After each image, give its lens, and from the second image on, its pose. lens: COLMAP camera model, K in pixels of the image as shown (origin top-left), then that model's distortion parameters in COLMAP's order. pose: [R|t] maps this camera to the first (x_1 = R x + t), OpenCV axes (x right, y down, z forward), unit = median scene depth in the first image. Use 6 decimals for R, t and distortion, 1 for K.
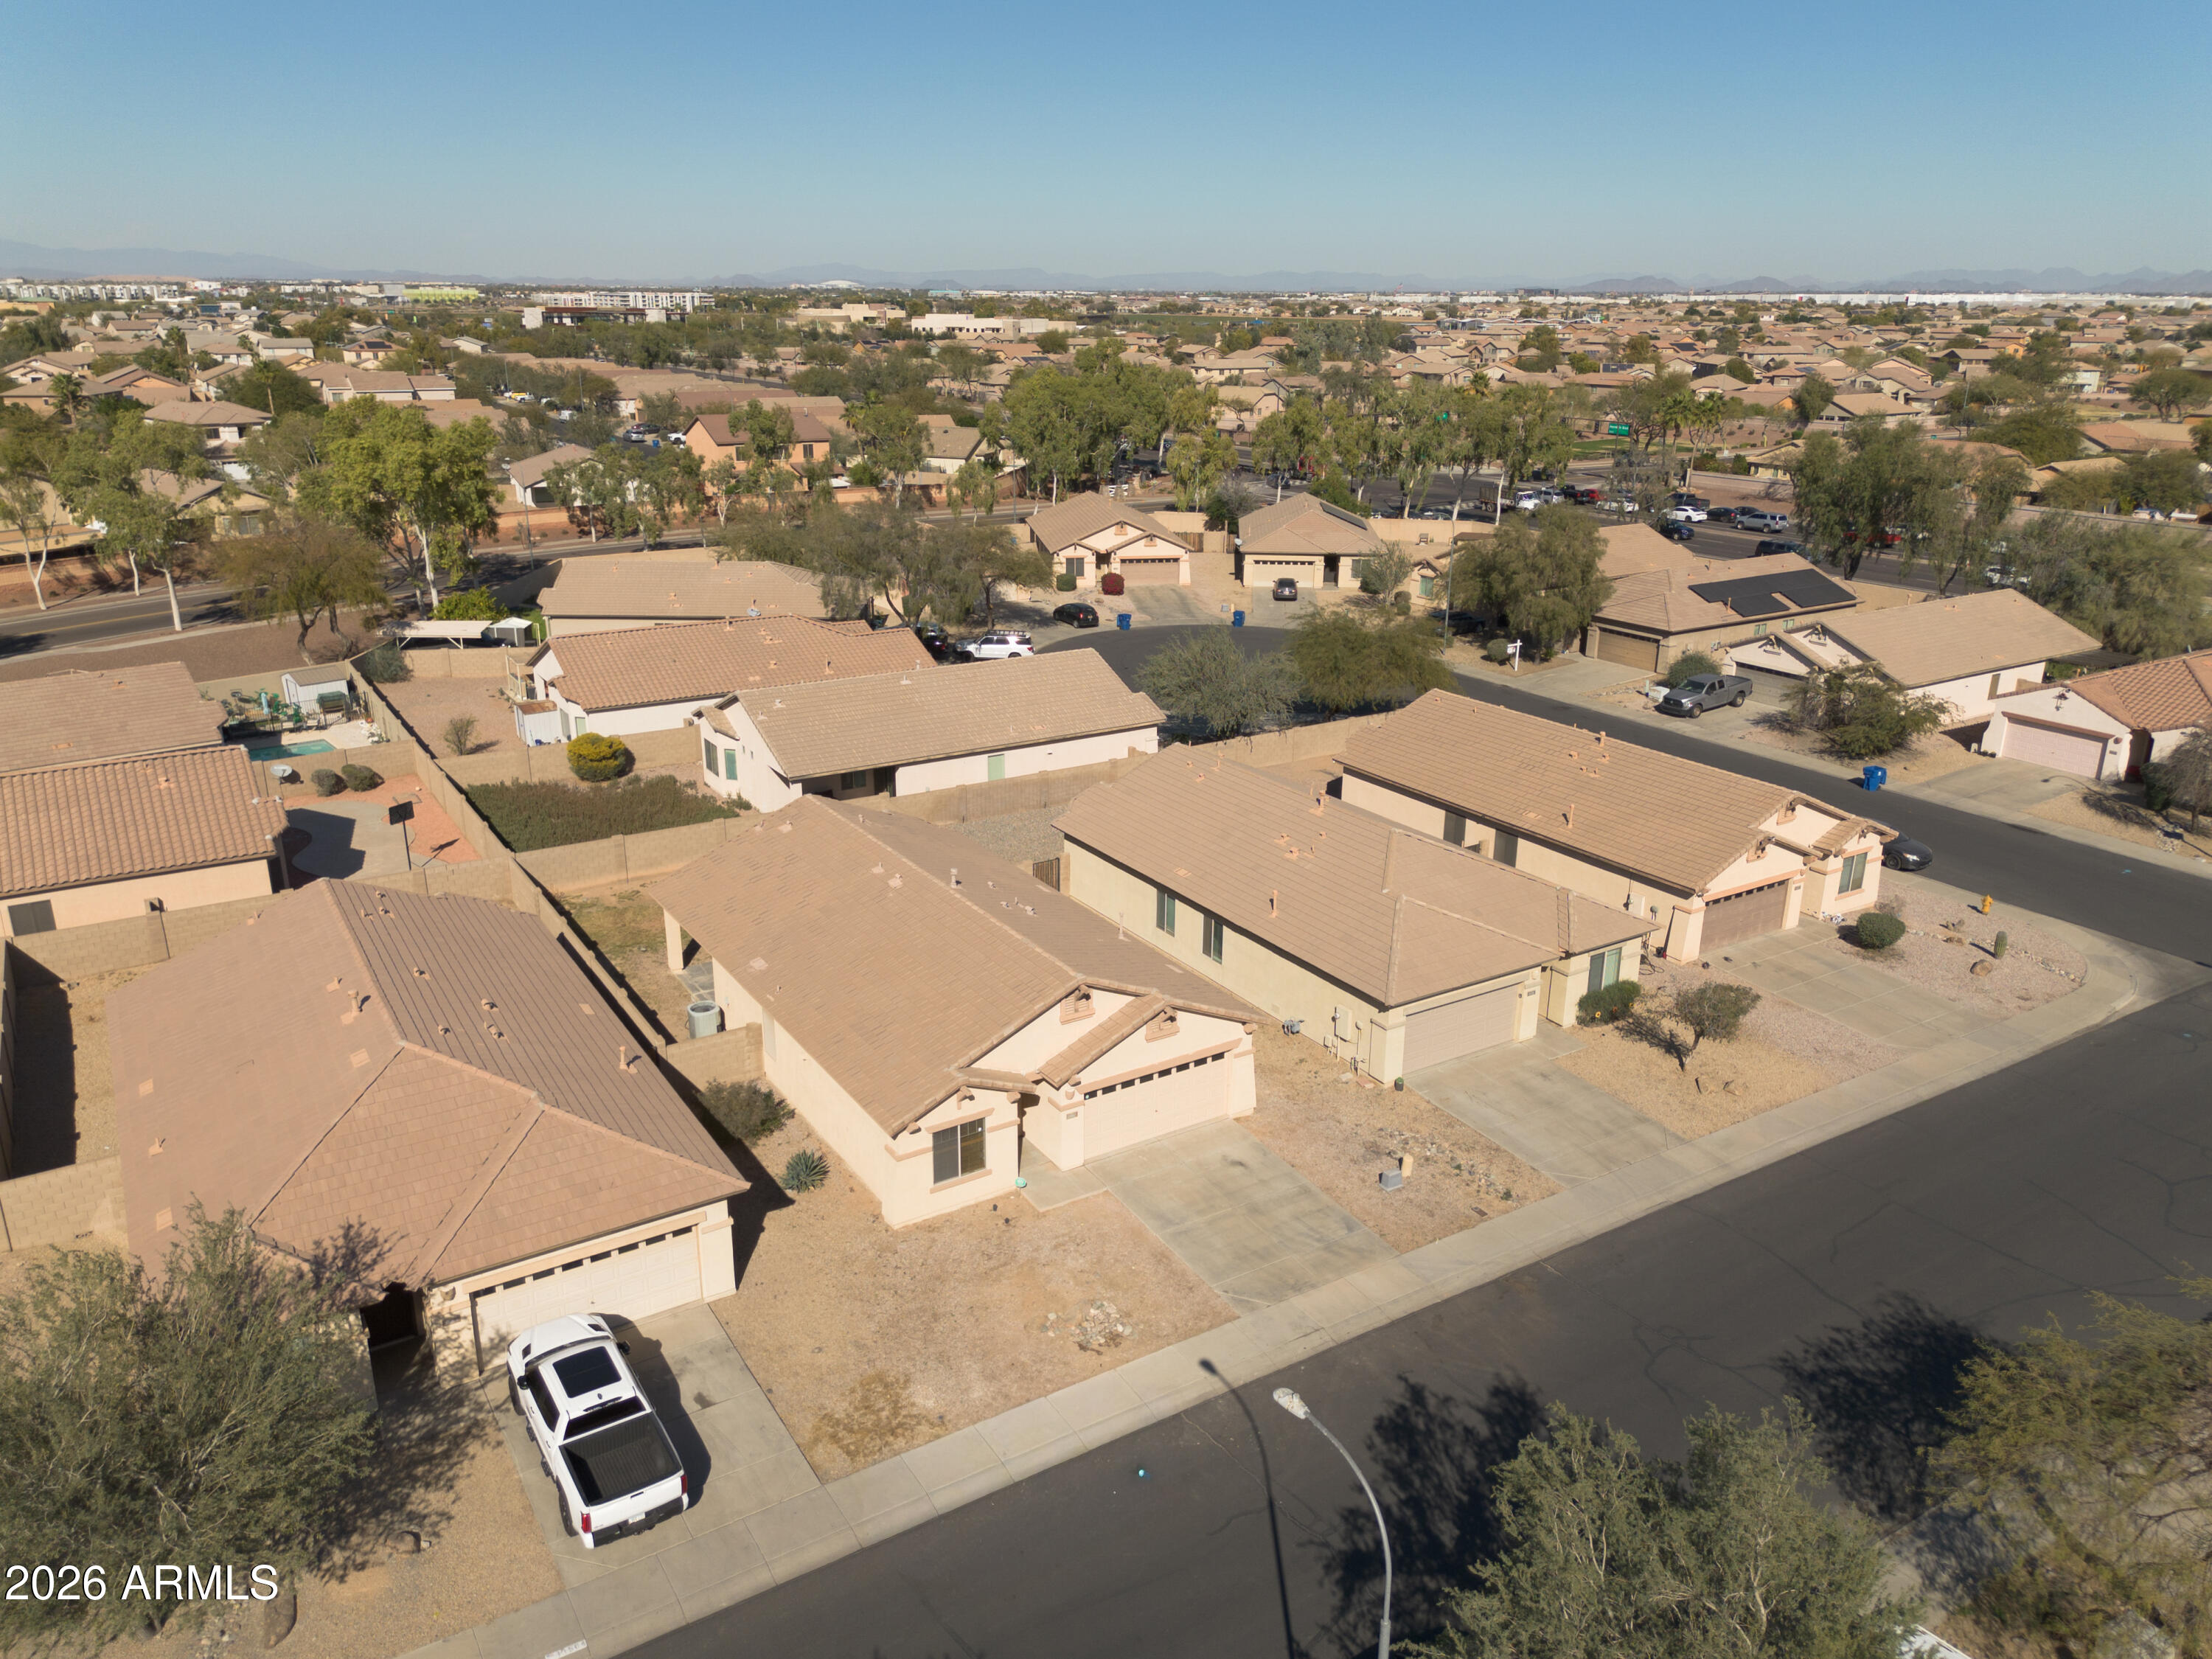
lens RADIAL K [[1591.9, 0, 1106.0], [0, 1591.9, 829.5], [0, 0, 1]] dist [0.069780, -0.000196]
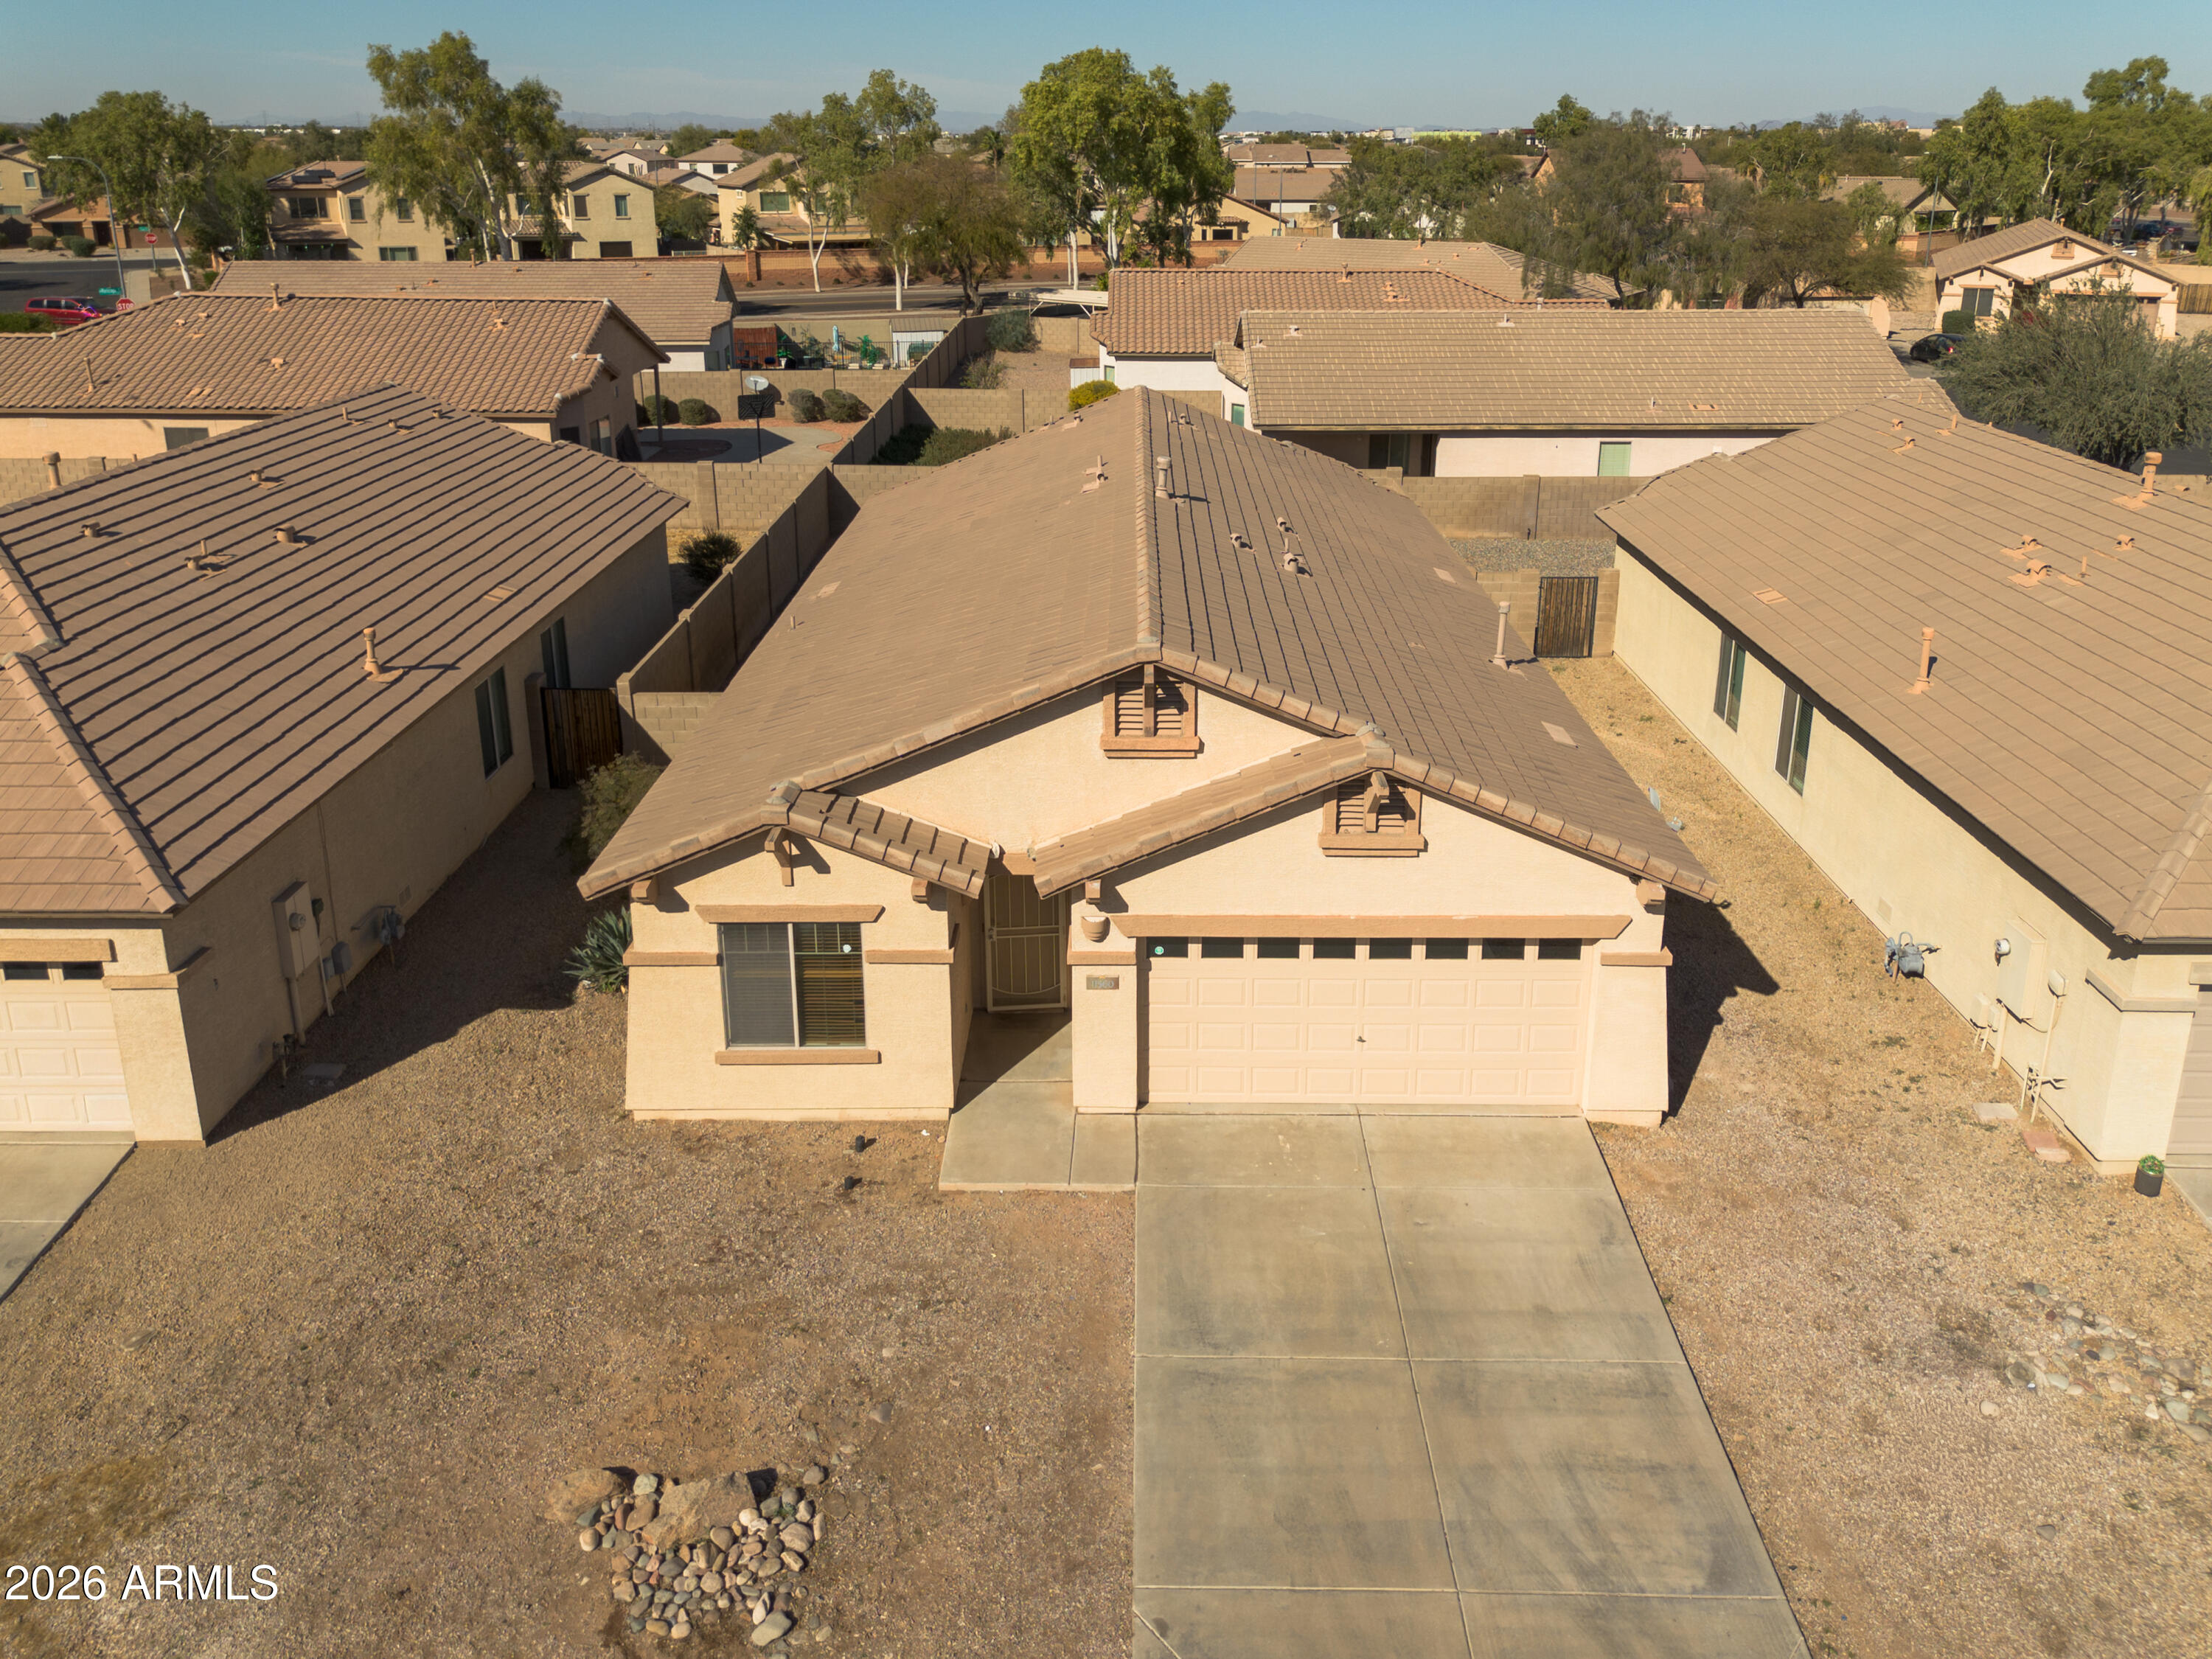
lens RADIAL K [[1656.8, 0, 1110.3], [0, 1656.8, 632.0], [0, 0, 1]] dist [0.063783, -0.077754]
pose [[0.840689, 0.149889, -0.520361, 0.146625], [-0.169356, 0.985502, 0.010262, 0.067439], [0.514355, 0.079499, 0.853885, 0.494007]]
